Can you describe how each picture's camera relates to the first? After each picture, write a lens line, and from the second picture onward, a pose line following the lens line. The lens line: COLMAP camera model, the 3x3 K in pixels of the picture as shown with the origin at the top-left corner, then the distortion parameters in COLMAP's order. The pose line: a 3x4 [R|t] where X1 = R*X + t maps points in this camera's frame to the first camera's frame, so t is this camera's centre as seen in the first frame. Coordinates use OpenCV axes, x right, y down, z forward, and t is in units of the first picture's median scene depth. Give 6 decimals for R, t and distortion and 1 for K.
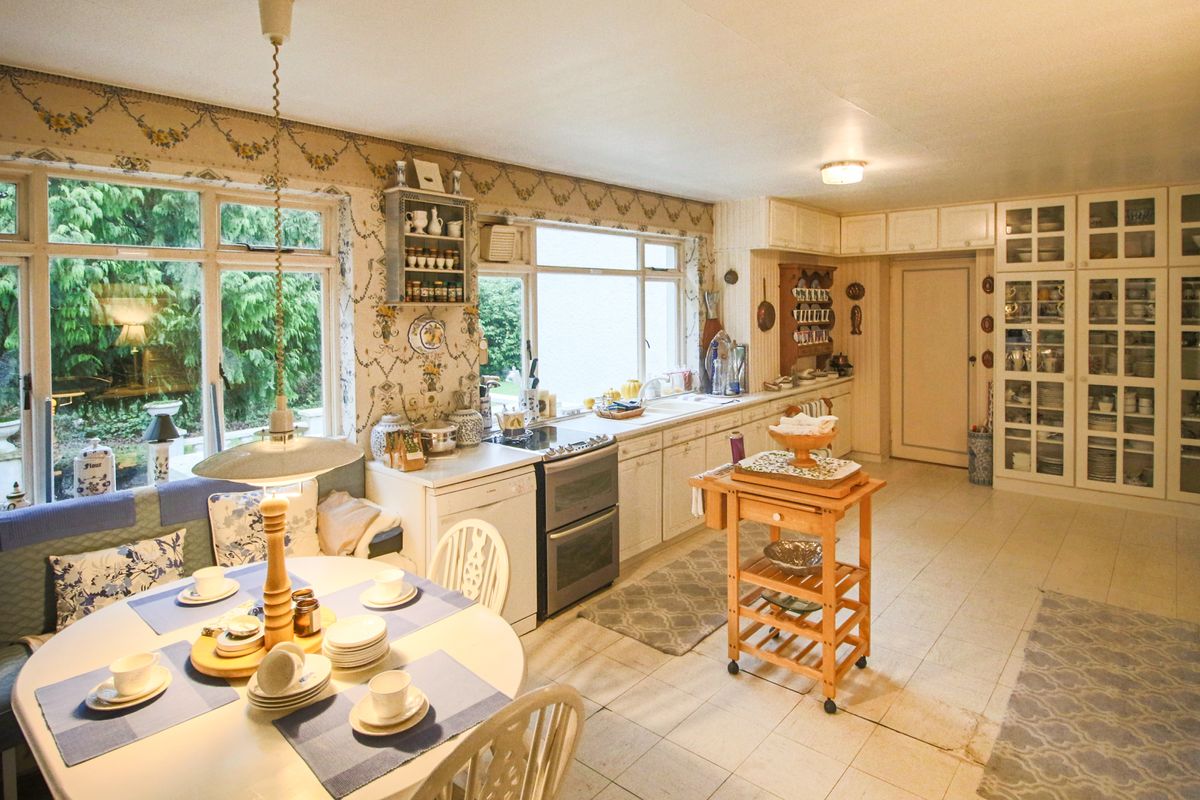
lens RADIAL K [[658.3, 0, 600.0], [0, 658.3, 400.0], [0, 0, 1]] dist [0.002144, 0.000515]
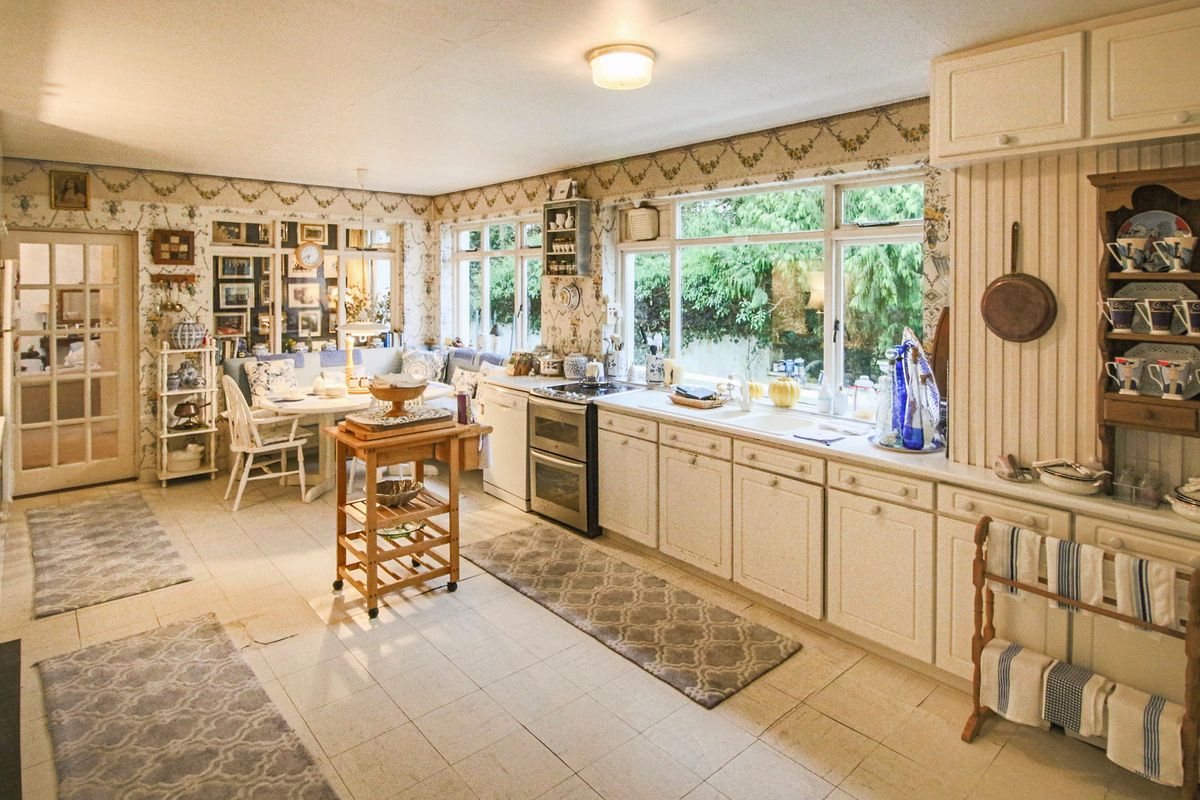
lens RADIAL K [[650.7, 0, 601.2], [0, 650.7, 380.3], [0, 0, 1]] dist [-0.002184, -0.000937]
pose [[-0.135055, 0.158775, -0.978034, 1.186992], [-0.147225, 0.972905, 0.178273, -0.190316], [0.979839, 0.168067, -0.108020, 1.274530]]
